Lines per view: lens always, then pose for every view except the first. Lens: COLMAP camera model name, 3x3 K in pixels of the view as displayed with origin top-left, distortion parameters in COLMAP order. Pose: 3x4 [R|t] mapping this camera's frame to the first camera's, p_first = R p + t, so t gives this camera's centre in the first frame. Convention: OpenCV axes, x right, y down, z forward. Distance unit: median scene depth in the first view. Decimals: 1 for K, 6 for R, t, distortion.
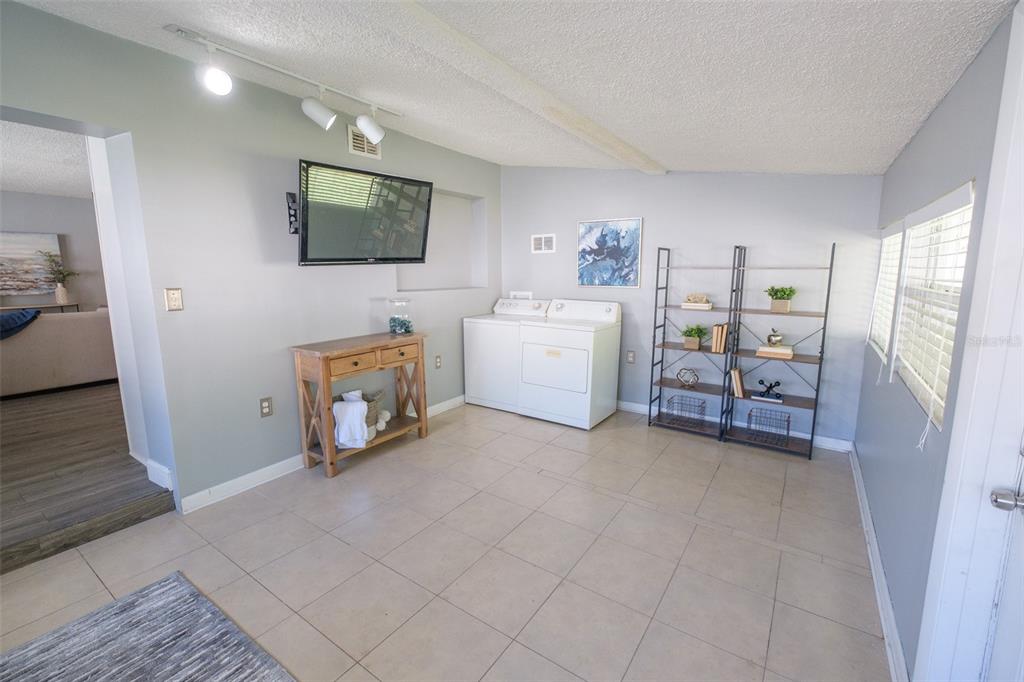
lens RADIAL K [[440.2, 0, 509.8], [0, 440.2, 341.8], [0, 0, 1]] dist [-0.004232, -0.000633]
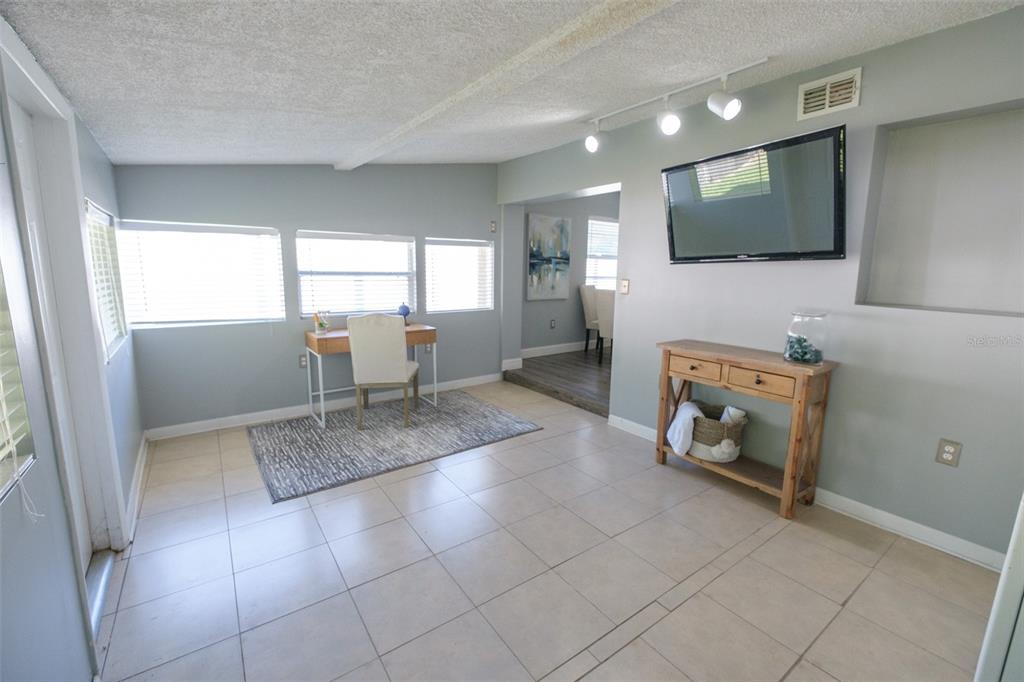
lens RADIAL K [[440.2, 0, 512.0], [0, 440.2, 335.9], [0, 0, 1]] dist [-0.004232, -0.000633]
pose [[-0.343372, 0.154129, -0.926466, 0.627683], [-0.155183, 0.963574, 0.217817, -0.156864], [0.926290, 0.218564, -0.306946, 0.892479]]
